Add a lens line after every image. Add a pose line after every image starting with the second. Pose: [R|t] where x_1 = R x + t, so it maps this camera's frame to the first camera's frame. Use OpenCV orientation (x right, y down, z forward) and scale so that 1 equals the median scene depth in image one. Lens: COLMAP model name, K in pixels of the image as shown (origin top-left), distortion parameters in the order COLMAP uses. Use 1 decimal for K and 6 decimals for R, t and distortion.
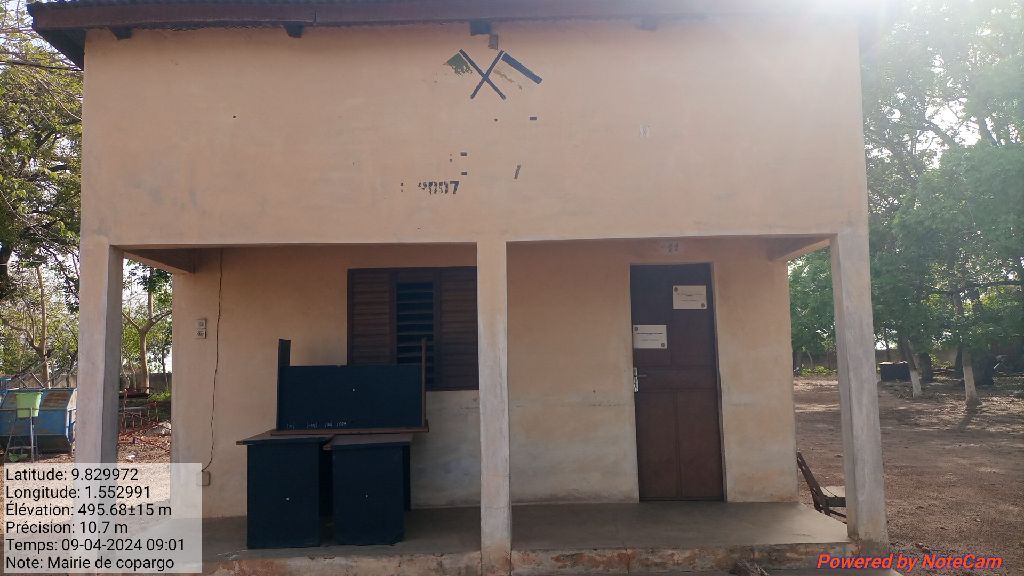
lens RADIAL K [[734.7, 0, 519.6], [0, 734.7, 288.5], [0, 0, 1]] dist [0.004667, -0.004013]
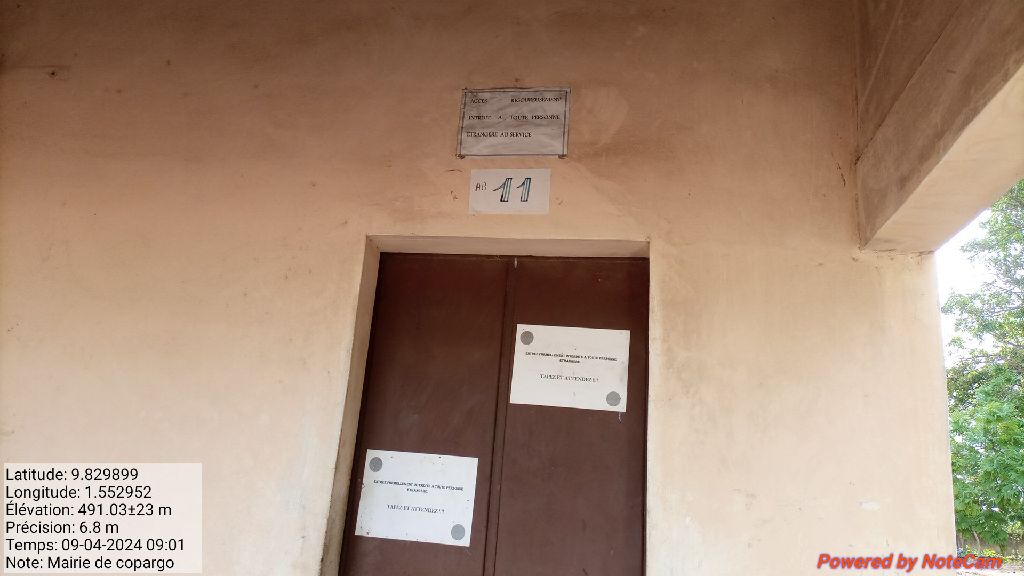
lens RADIAL K [[734.7, 0, 512.9], [0, 734.7, 287.9], [0, 0, 1]] dist [0.004667, -0.004013]
pose [[0.981600, 0.049102, -0.184528, 0.267364], [-0.081142, 0.982043, -0.170317, 0.032838], [0.172851, 0.182156, 0.967957, 0.733312]]
